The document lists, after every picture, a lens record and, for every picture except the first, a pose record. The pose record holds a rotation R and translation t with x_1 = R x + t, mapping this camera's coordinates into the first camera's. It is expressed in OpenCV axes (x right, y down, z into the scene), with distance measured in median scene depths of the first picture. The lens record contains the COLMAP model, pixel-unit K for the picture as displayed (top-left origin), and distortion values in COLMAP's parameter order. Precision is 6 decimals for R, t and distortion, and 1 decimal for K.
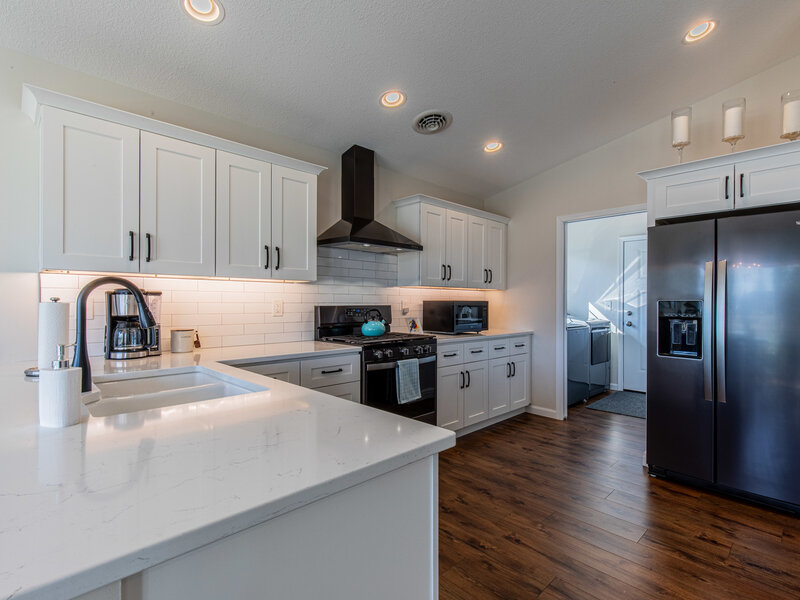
lens RADIAL K [[401.1, 0, 398.5], [0, 401.1, 300.9], [0, 0, 1]] dist [-0.003216, -0.001117]
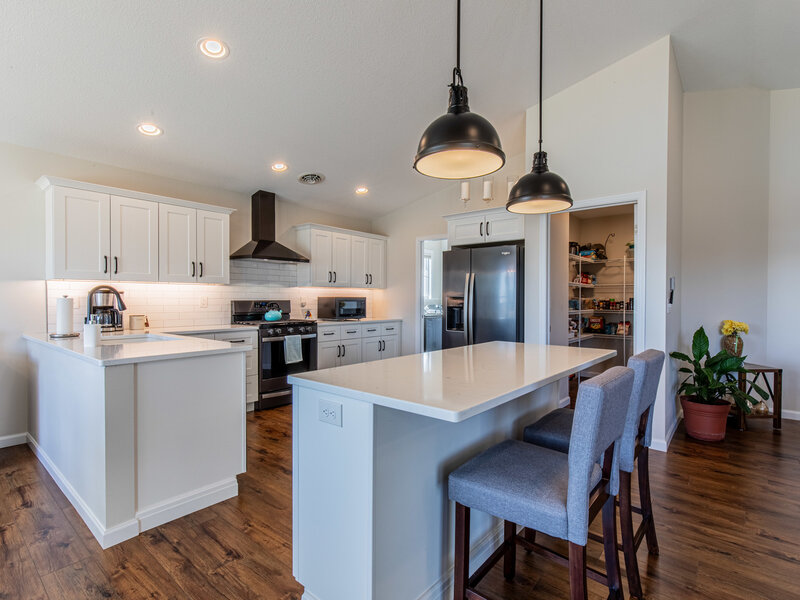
lens RADIAL K [[401.1, 0, 401.8], [0, 401.1, 300.5], [0, 0, 1]] dist [-0.003216, -0.001117]
pose [[0.994060, -0.001343, 0.108823, 0.257769], [0.000426, 0.999964, 0.008454, 0.000448], [-0.108830, -0.008358, 0.994025, -0.538055]]
